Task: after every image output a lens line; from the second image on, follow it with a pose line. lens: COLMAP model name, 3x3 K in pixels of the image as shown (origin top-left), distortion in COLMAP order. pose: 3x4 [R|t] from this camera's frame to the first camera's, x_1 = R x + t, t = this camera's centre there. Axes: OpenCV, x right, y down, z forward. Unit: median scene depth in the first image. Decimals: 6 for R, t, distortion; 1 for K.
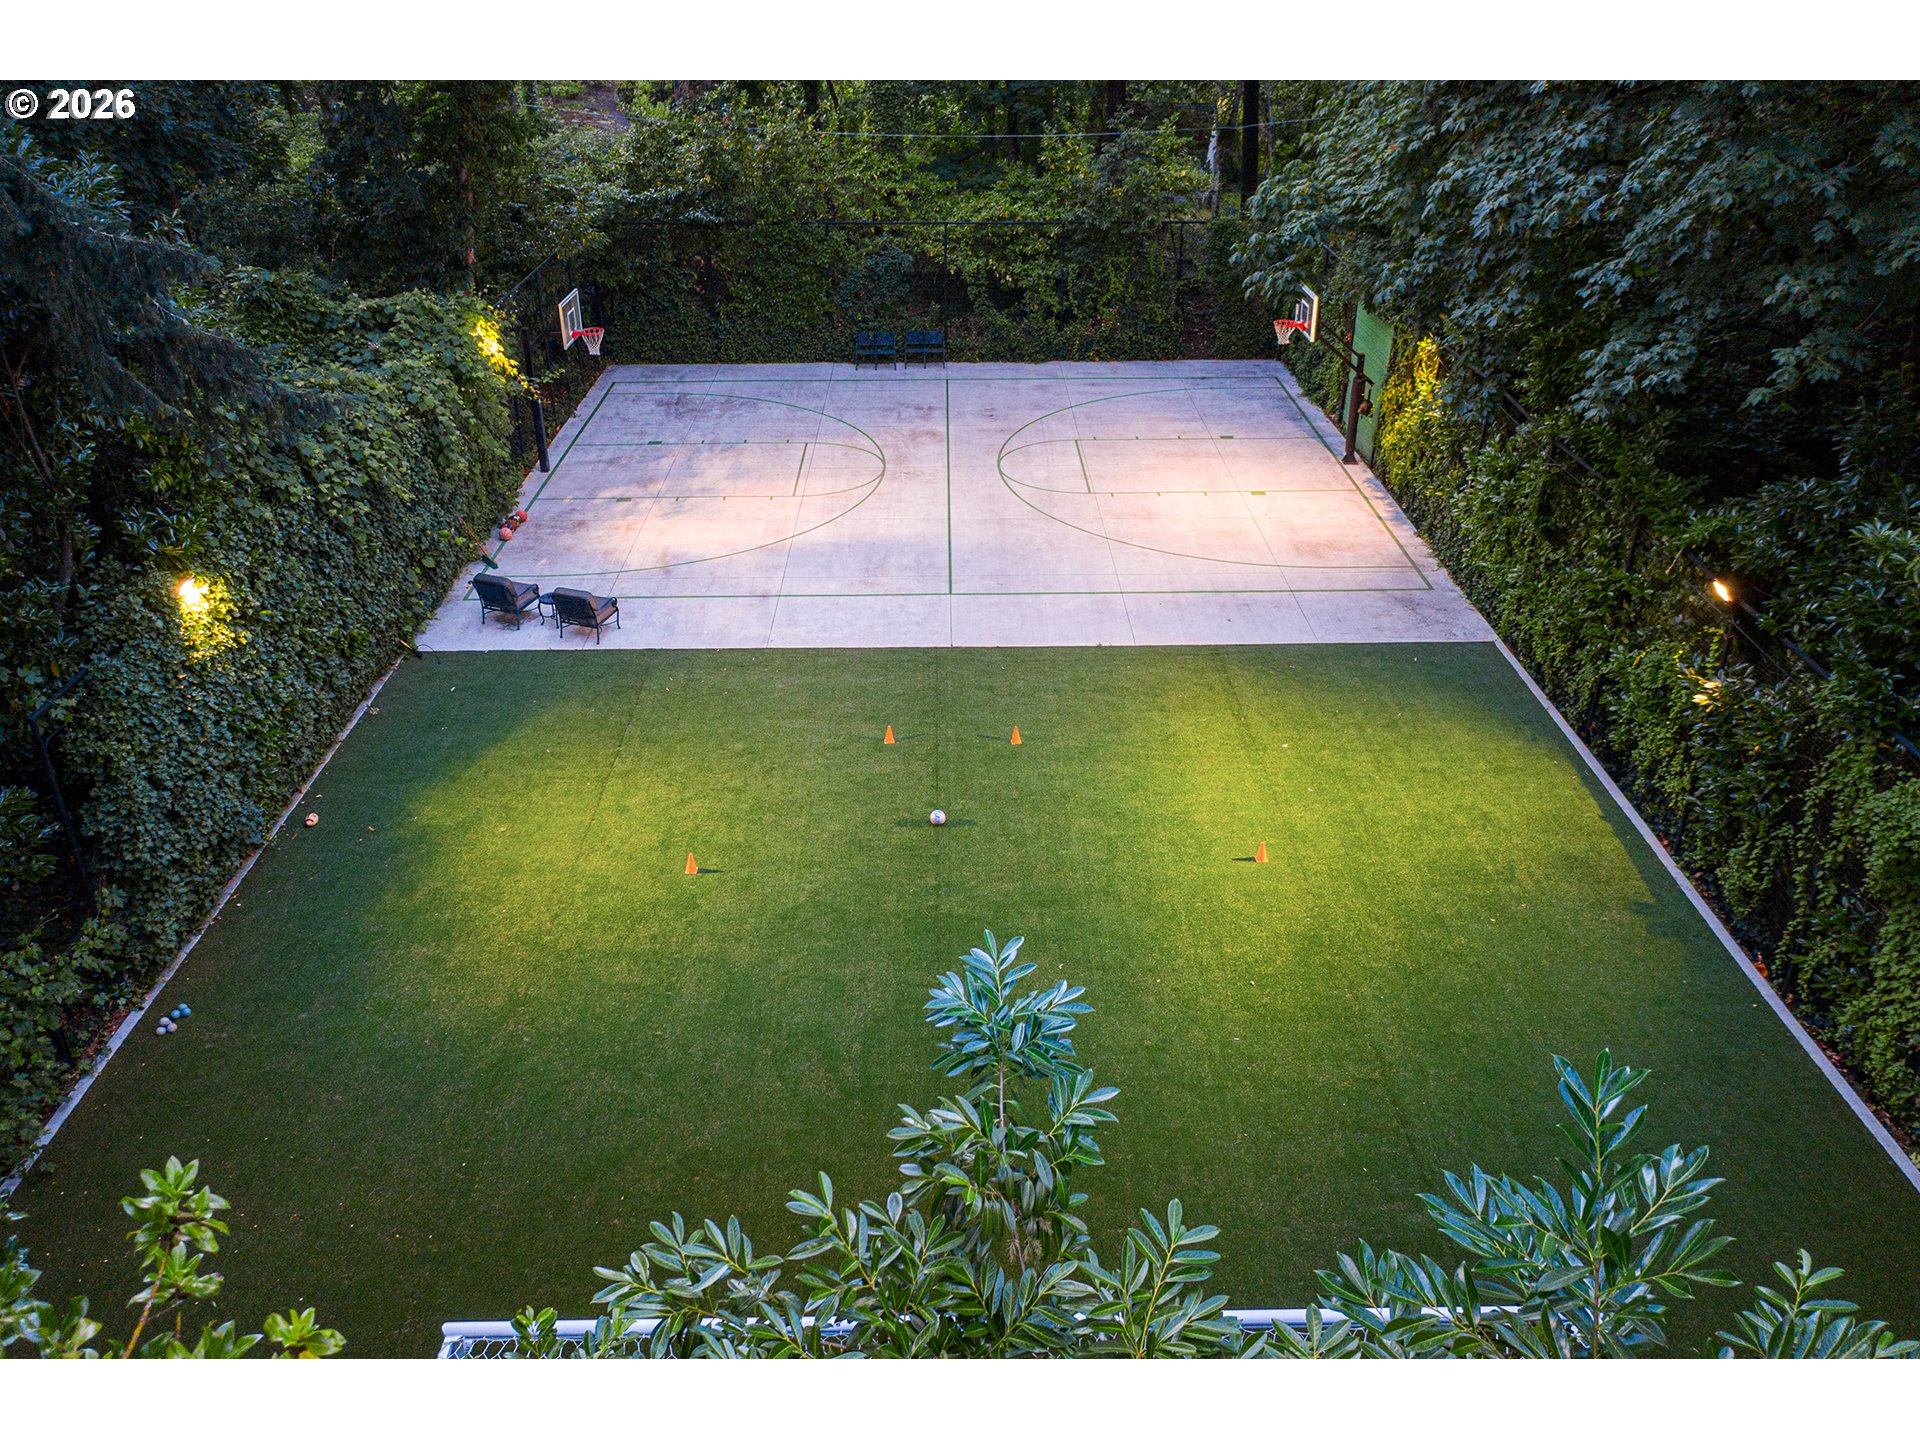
lens RADIAL K [[1507.1, 0, 960.0], [0, 1507.1, 720.0], [0, 0, 1]] dist [0.051668, 0.001813]
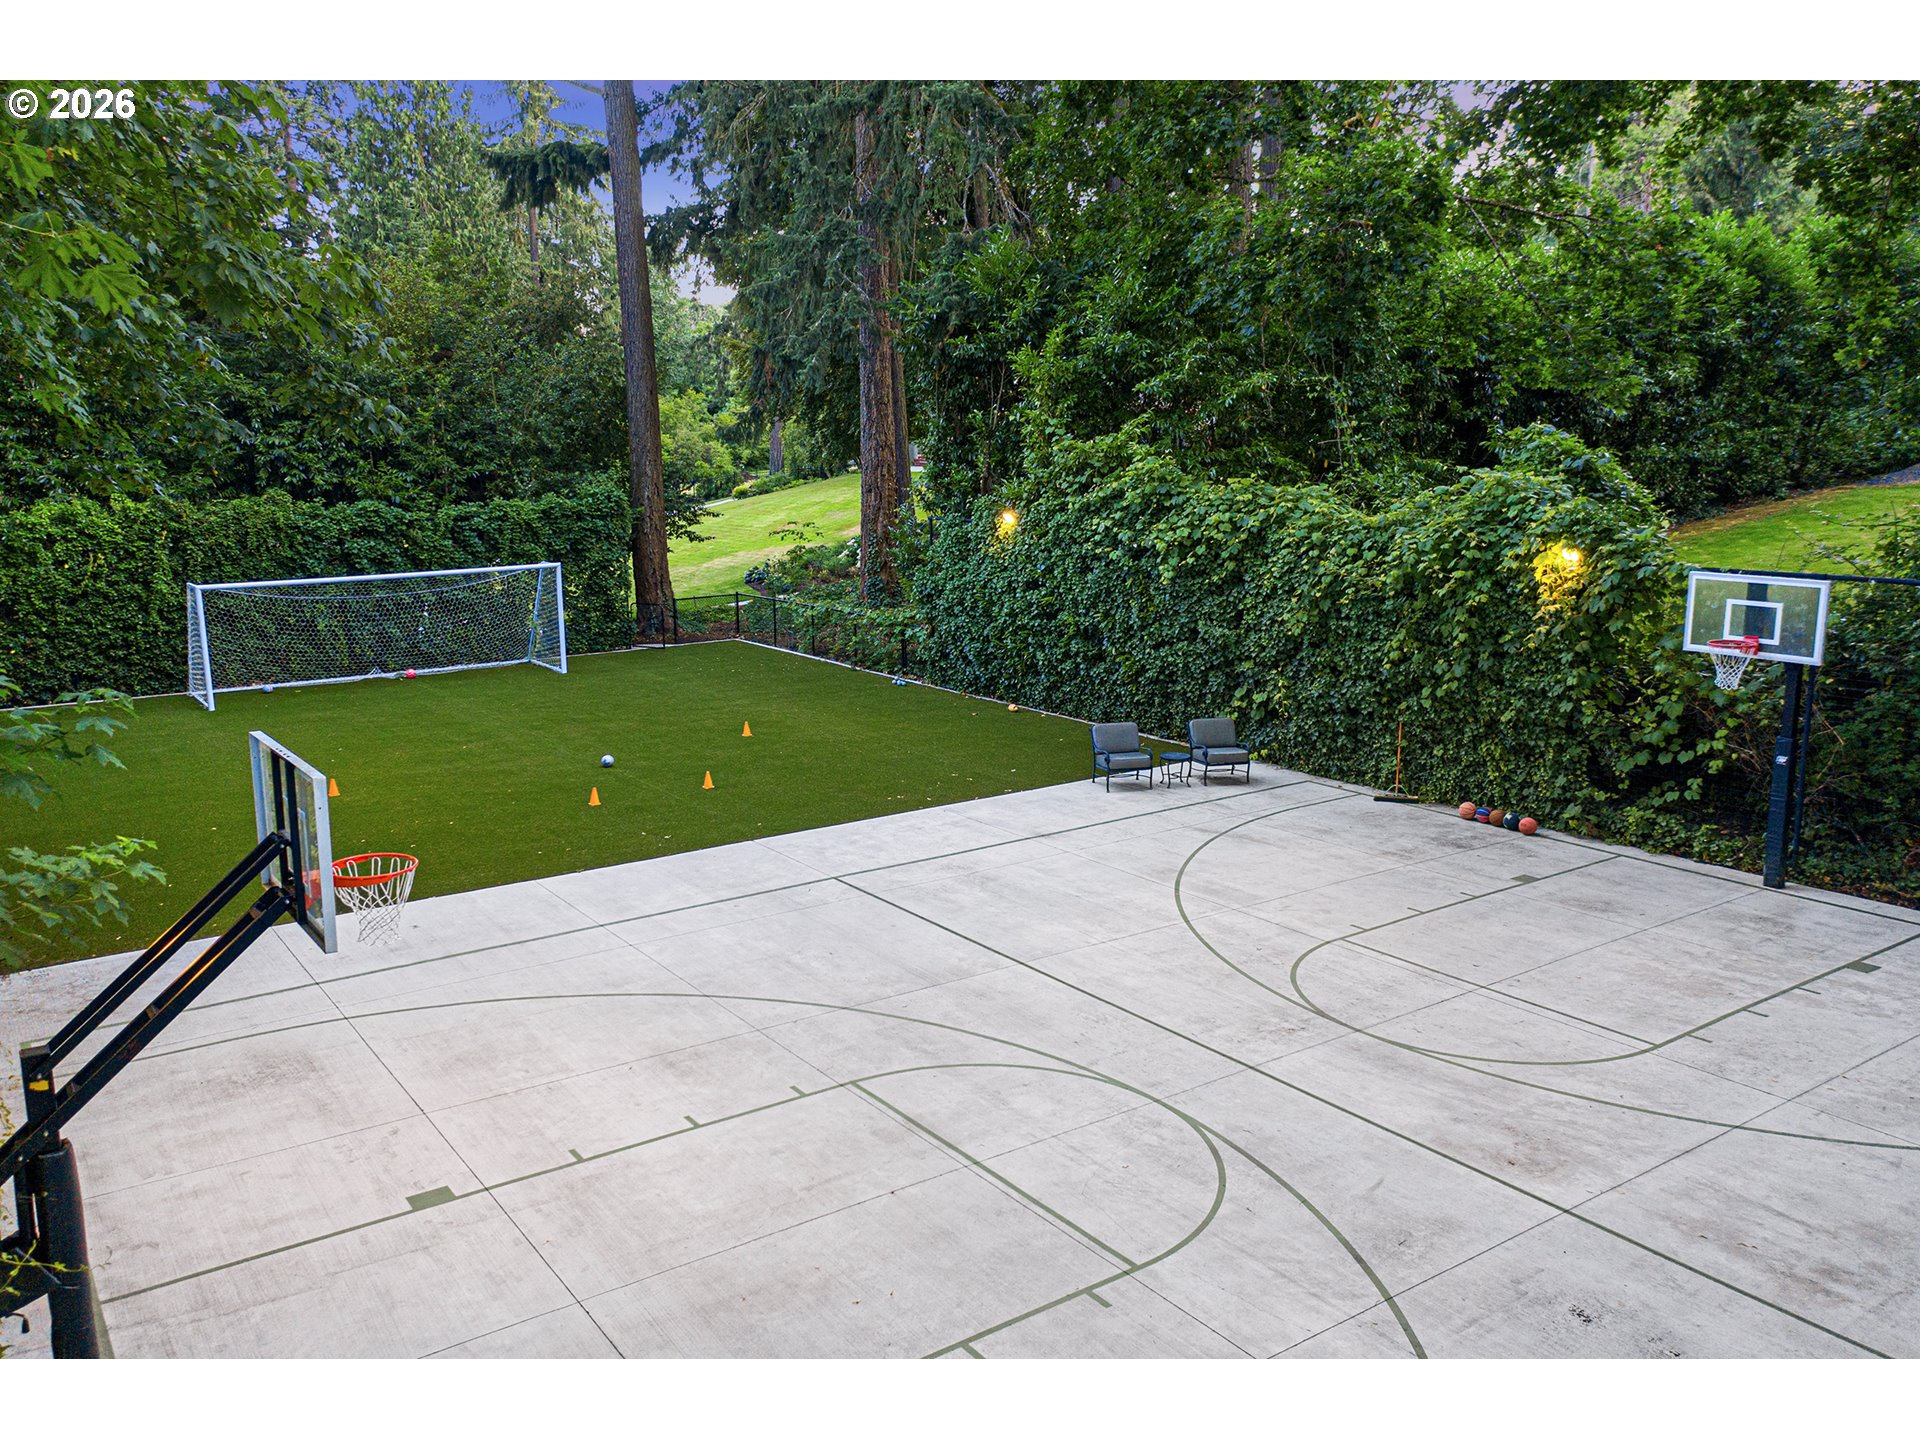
lens RADIAL K [[1507.1, 0, 960.0], [0, 1507.1, 720.0], [0, 0, 1]] dist [0.051668, 0.001813]
pose [[-0.824143, 0.121561, -0.553183, 0.274138], [-0.248044, 0.800587, 0.545468, -0.455446], [0.509179, 0.586757, -0.629645, 1.202191]]
